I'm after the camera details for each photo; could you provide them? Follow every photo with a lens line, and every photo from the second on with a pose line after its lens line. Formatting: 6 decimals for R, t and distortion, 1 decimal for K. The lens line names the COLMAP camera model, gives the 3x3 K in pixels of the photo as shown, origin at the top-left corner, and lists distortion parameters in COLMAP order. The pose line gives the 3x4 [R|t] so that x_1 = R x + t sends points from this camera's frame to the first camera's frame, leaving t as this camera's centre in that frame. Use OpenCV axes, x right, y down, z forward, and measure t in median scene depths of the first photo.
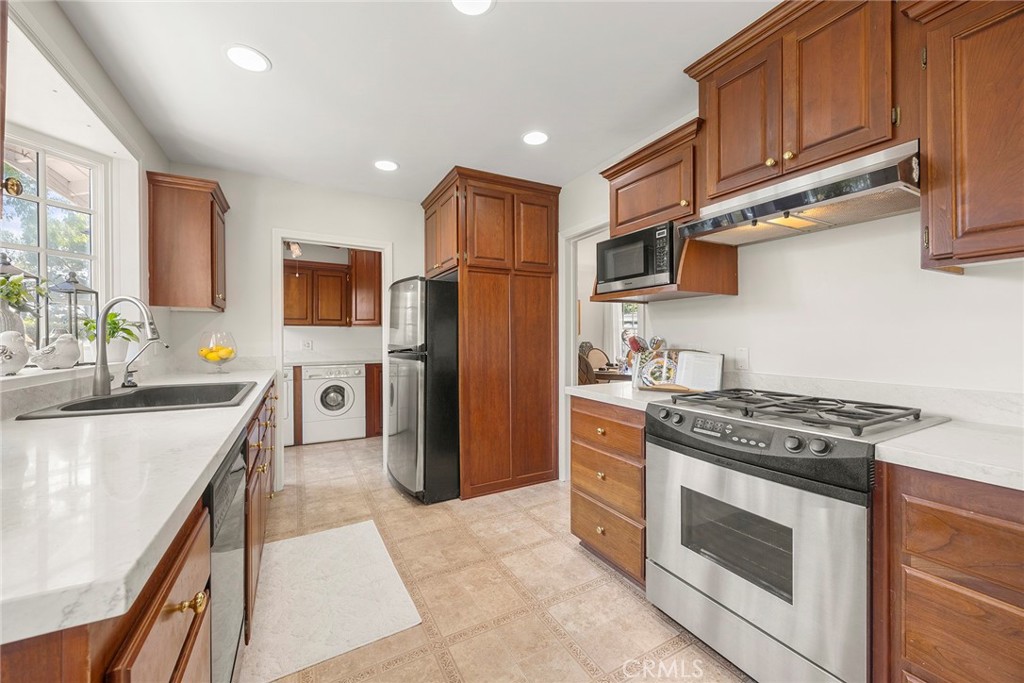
lens RADIAL K [[415.8, 0, 508.1], [0, 415.8, 342.3], [0, 0, 1]] dist [-0.001105, -0.000041]
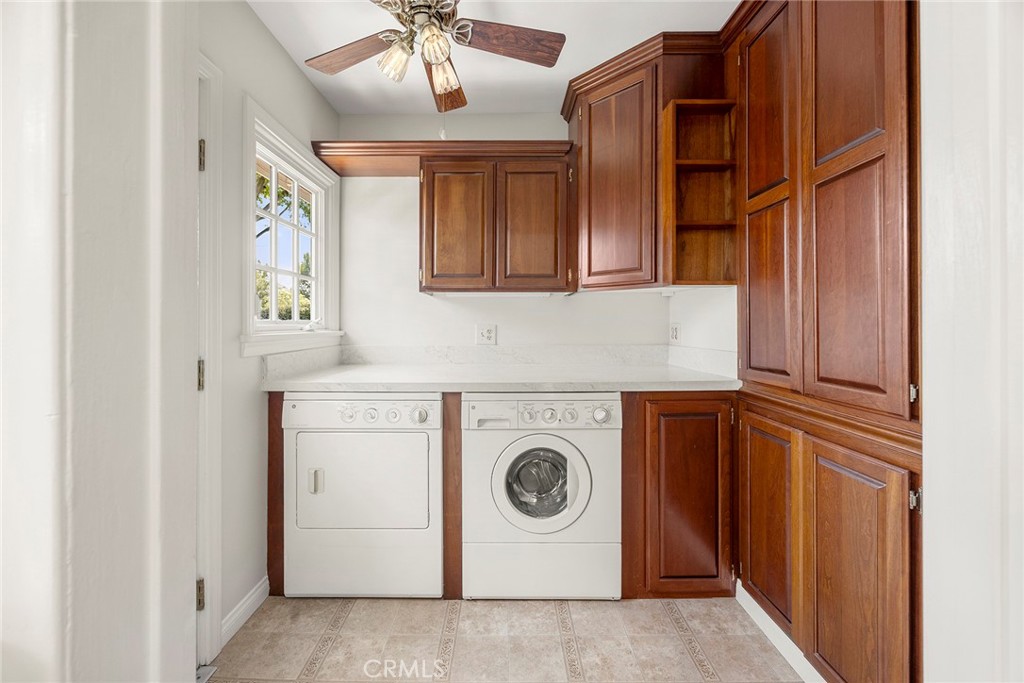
lens RADIAL K [[415.8, 0, 505.3], [0, 415.8, 322.3], [0, 0, 1]] dist [-0.001105, -0.000041]
pose [[0.891795, 0.004945, -0.452412, -0.460810], [-0.003839, 0.999987, 0.003364, -0.013865], [0.452423, -0.001263, 0.891803, 1.083164]]
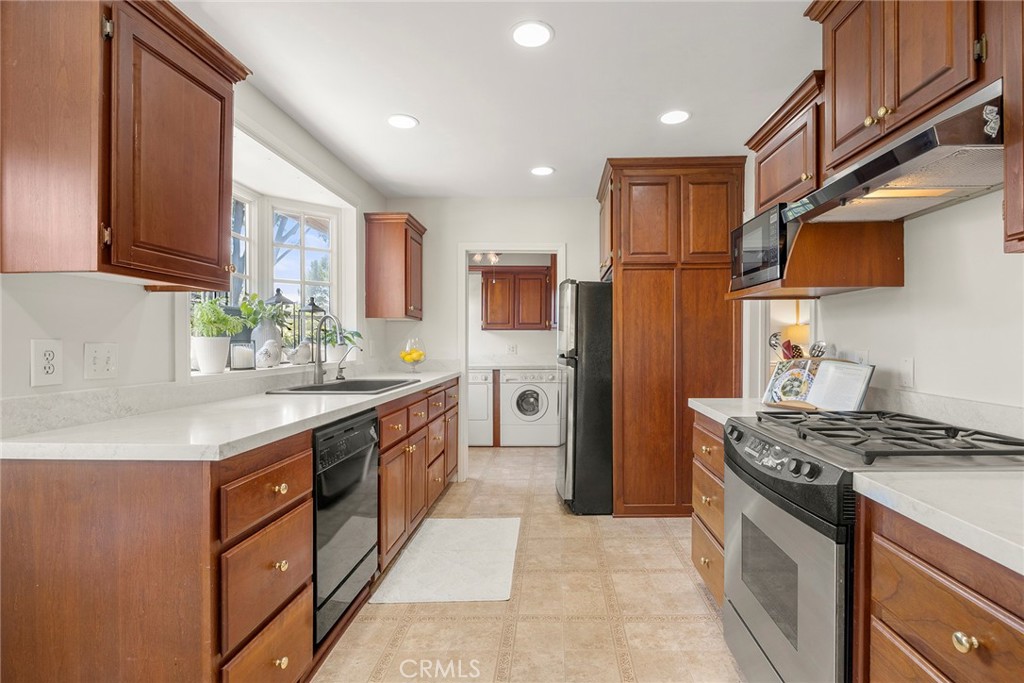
lens RADIAL K [[513.0, 0, 513.2], [0, 513.0, 346.8], [0, 0, 1]] dist [-0.003746, -0.001828]
pose [[0.853079, 0.003649, -0.521769, 0.302773], [-0.002457, 0.999993, 0.002975, -0.004519], [0.521776, -0.001256, 0.853082, -0.095746]]
